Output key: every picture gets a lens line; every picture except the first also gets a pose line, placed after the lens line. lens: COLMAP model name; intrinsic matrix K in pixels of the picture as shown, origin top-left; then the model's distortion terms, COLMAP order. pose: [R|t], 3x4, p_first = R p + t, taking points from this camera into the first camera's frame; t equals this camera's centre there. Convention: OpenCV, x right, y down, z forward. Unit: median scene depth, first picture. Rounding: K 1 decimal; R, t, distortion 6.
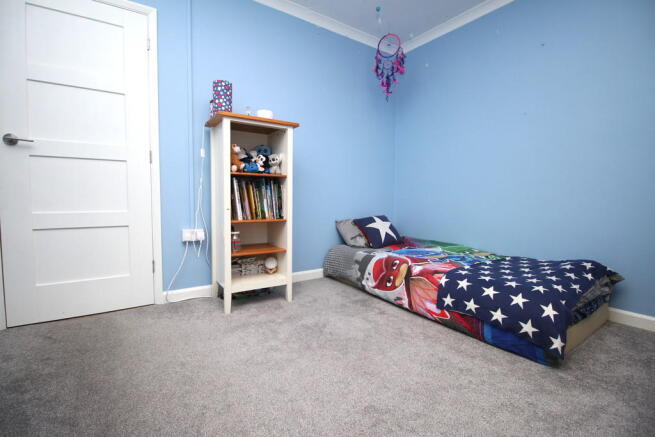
lens RADIAL K [[307.8, 0, 326.8], [0, 307.8, 219.6], [0, 0, 1]] dist [0.001701, -0.002331]
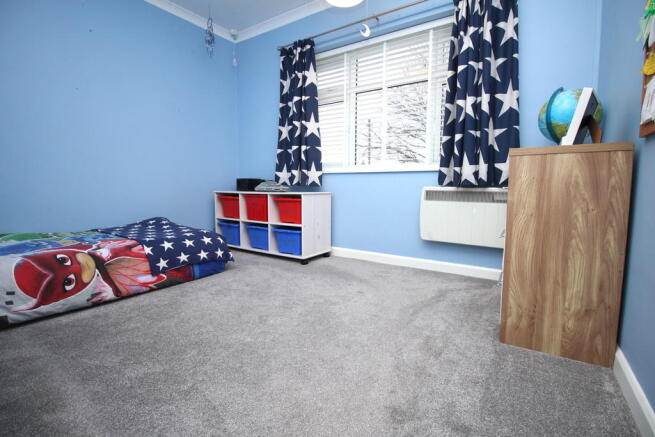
lens RADIAL K [[307.8, 0, 327.7], [0, 307.8, 216.6], [0, 0, 1]] dist [0.001701, -0.002331]
pose [[-0.388774, -0.106249, 0.915186, -0.754547], [0.052088, 0.989205, 0.136969, -0.021803], [-0.919859, 0.100921, -0.379043, 0.785226]]
